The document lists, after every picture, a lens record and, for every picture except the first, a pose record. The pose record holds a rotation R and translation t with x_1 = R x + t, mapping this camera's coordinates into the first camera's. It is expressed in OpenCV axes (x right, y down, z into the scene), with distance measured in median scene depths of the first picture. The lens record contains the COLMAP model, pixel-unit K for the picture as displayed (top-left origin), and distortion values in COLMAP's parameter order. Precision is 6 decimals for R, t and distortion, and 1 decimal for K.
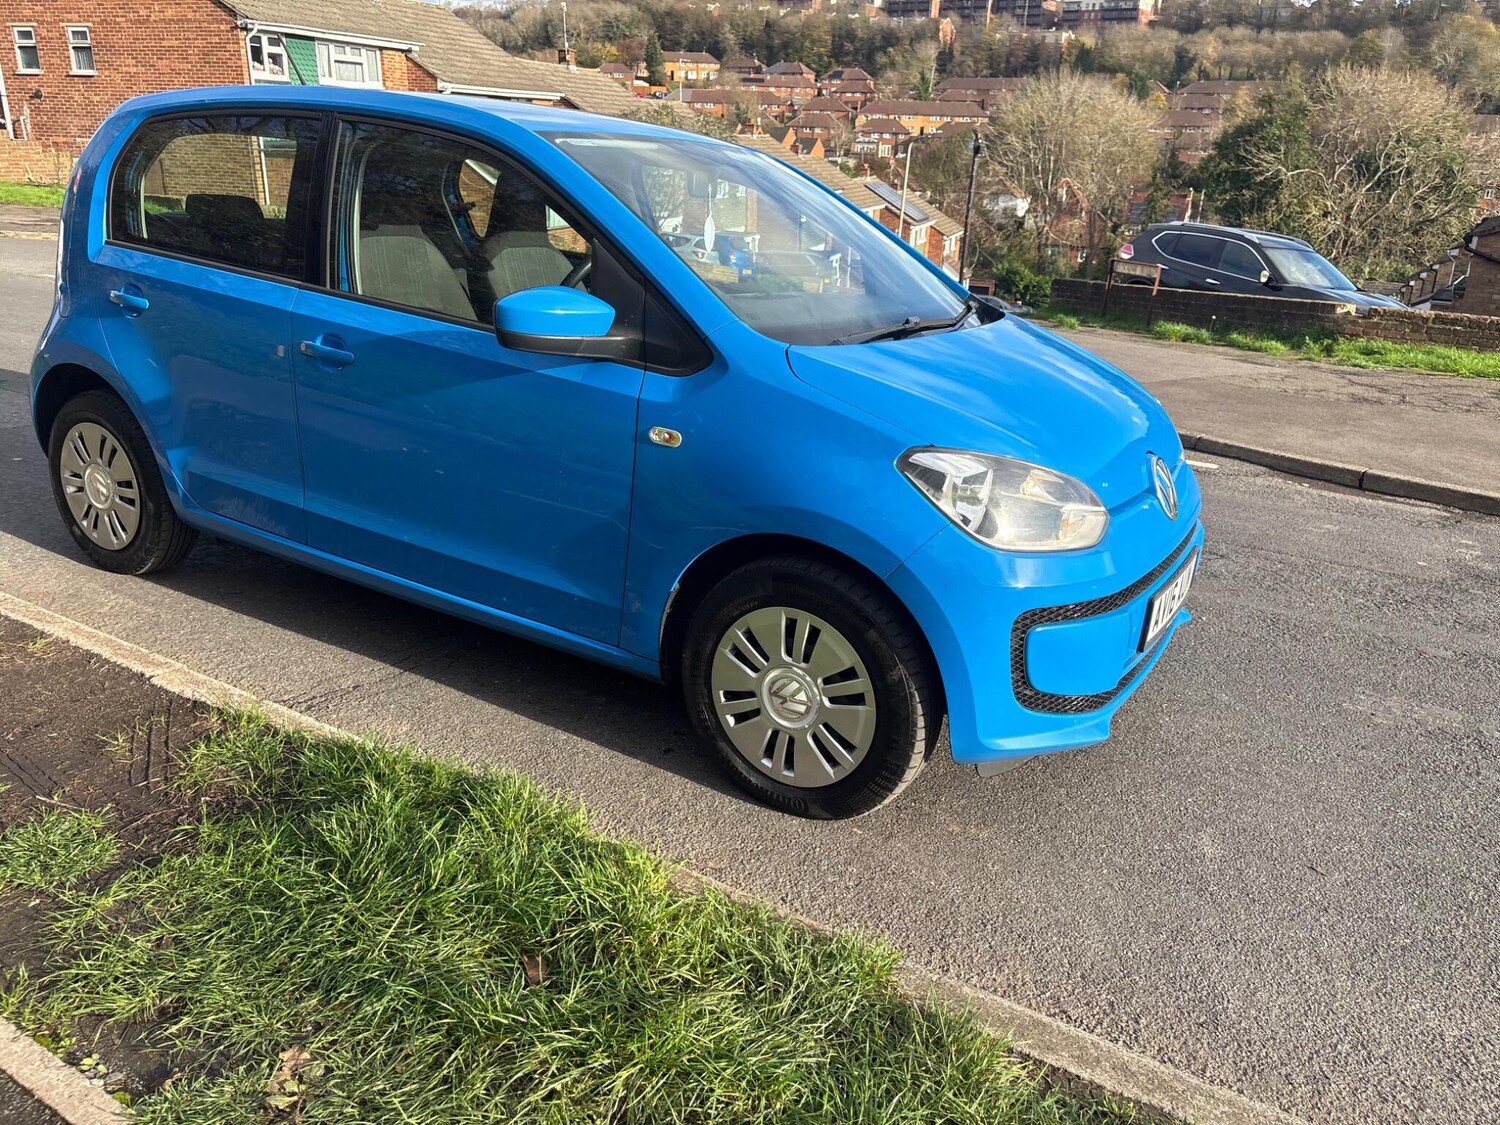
lens RADIAL K [[1159.9, 0, 755.1], [0, 1159.9, 561.3], [0, 0, 1]] dist [0.063174, -0.074308]
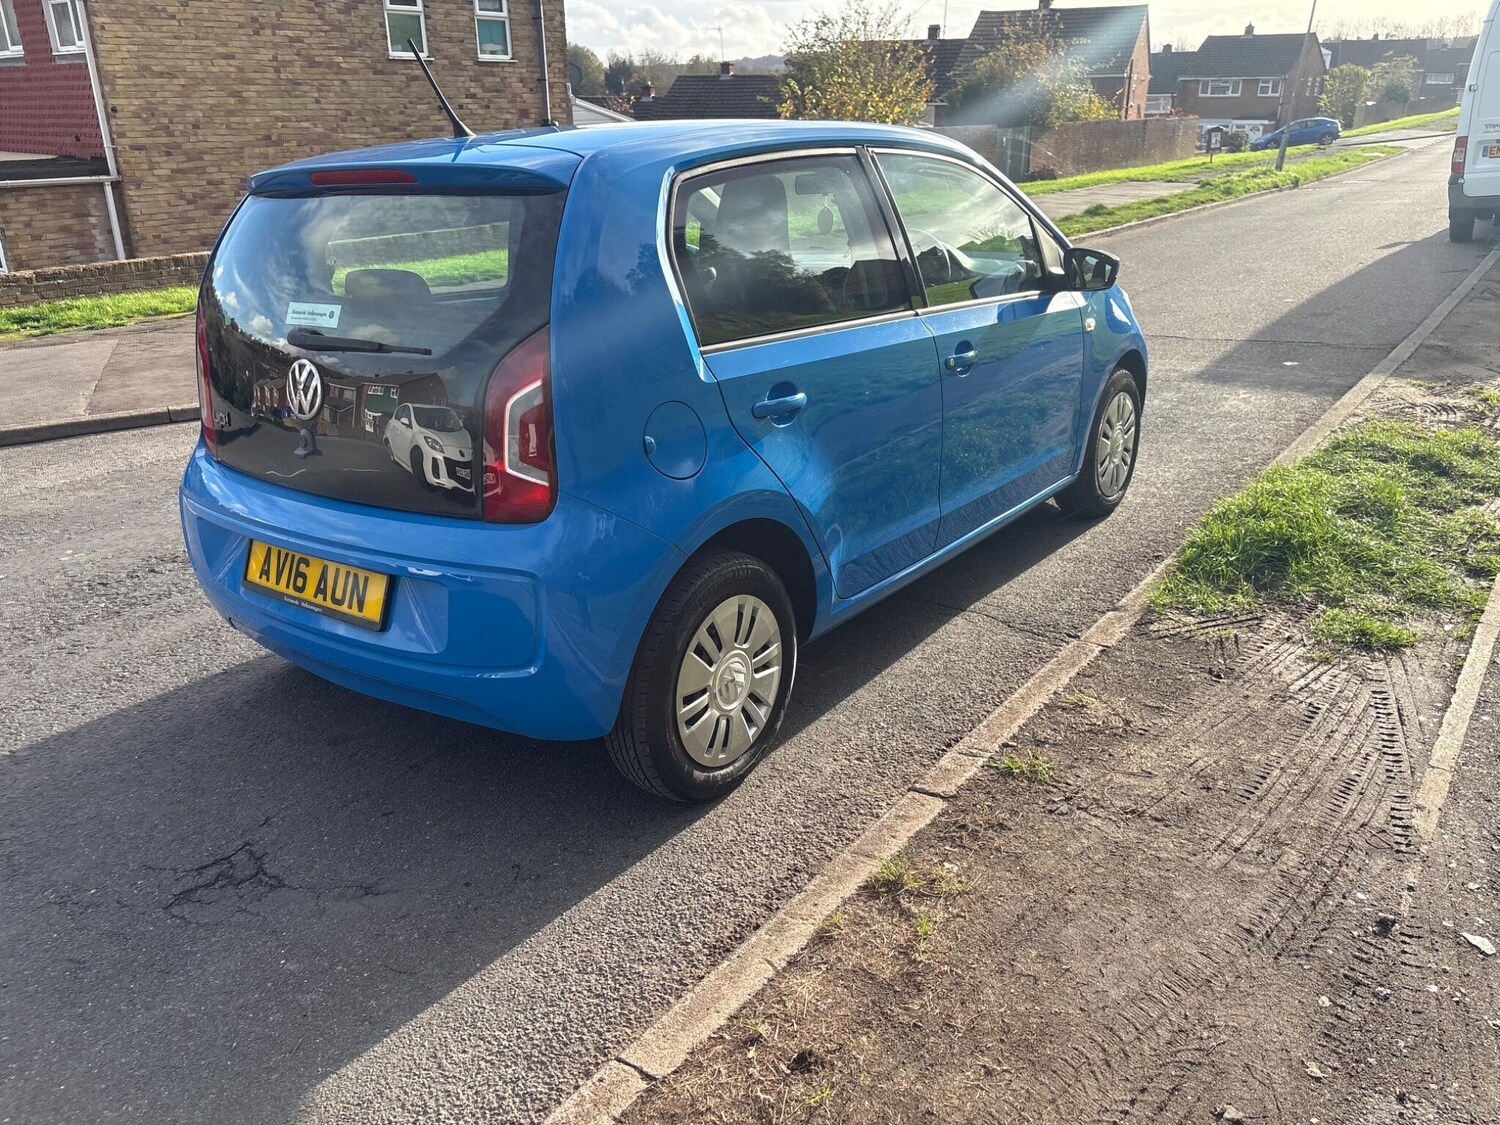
lens RADIAL K [[1157.6, 0, 747.8], [0, 1157.6, 563.6], [0, 0, 1]] dist [0.065280, -0.079866]
pose [[0.079803, -0.396930, 0.914373, -1.426618], [0.347733, 0.870759, 0.347649, -0.450149], [-0.934191, 0.290214, 0.207515, 0.981434]]
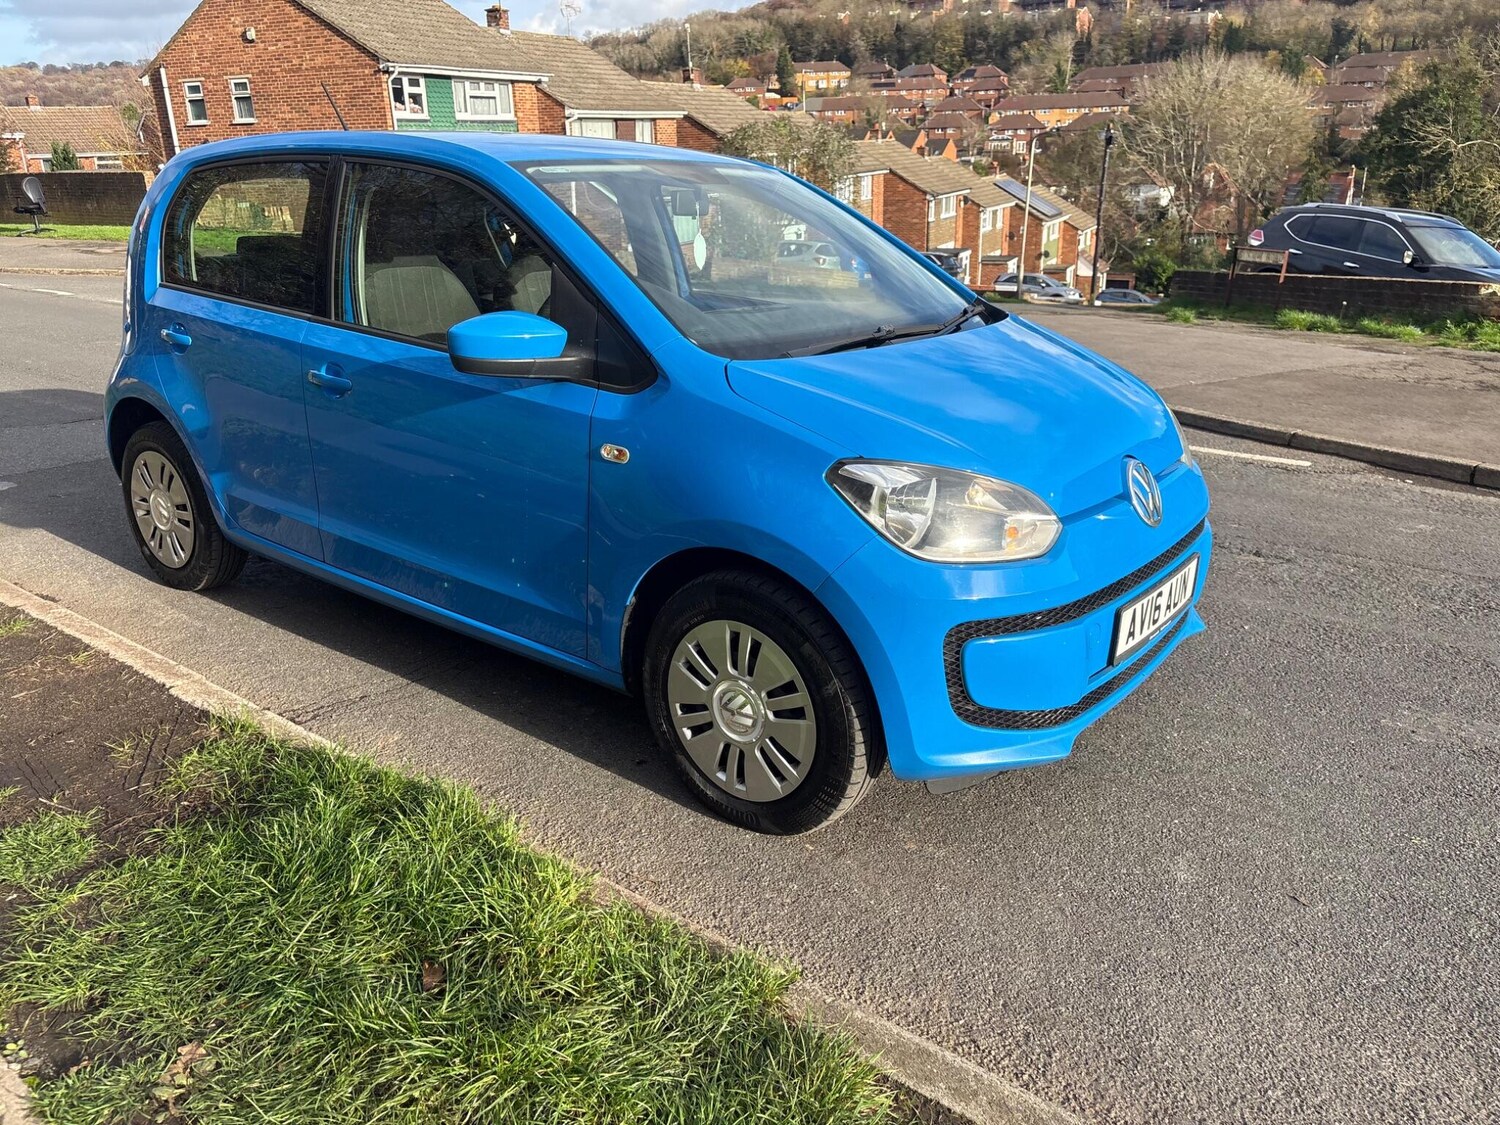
lens RADIAL K [[1160.0, 0, 731.5], [0, 1160.0, 543.7], [0, 0, 1]] dist [0.065604, -0.080578]
pose [[0.990024, -0.013898, -0.140215, 0.134940], [0.011063, 0.999719, -0.020977, -0.004577], [0.140467, 0.019217, 0.989899, 0.005518]]
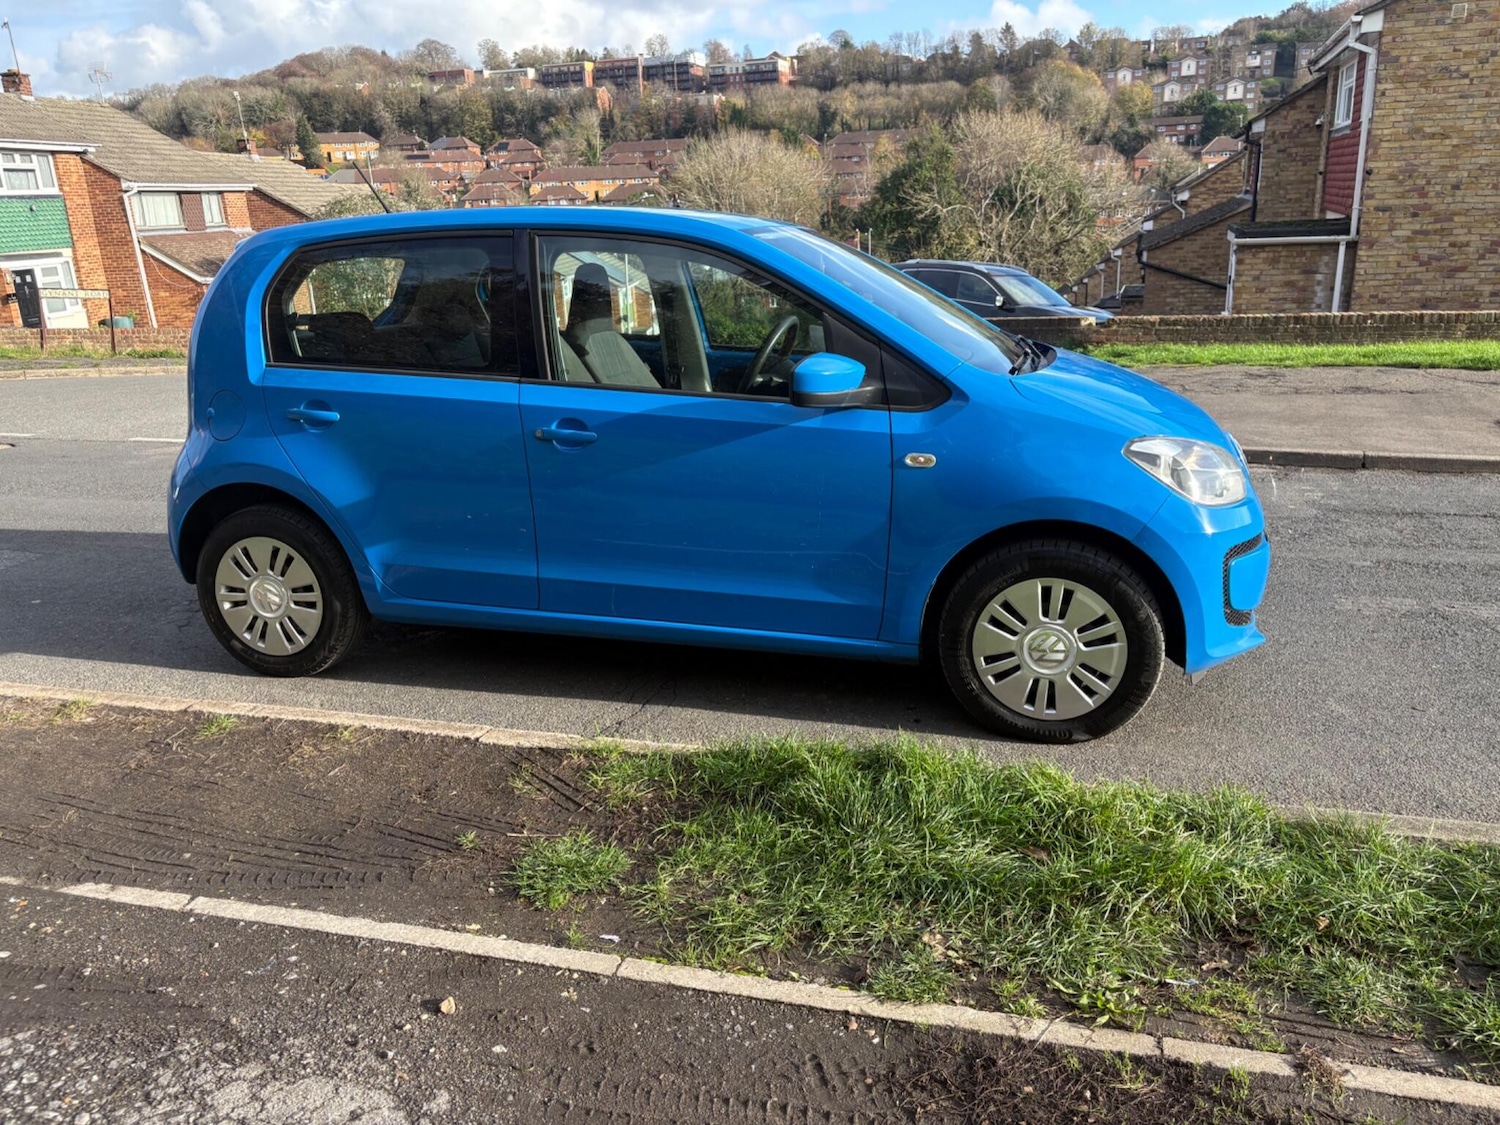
lens RADIAL K [[1168.5, 0, 755.1], [0, 1168.5, 550.9], [0, 0, 1]] dist [0.053055, -0.066003]
pose [[0.959962, -0.146079, 0.239028, -0.461950], [0.159617, 0.986440, -0.038187, 0.006990], [-0.230209, 0.074812, 0.970261, -0.145310]]
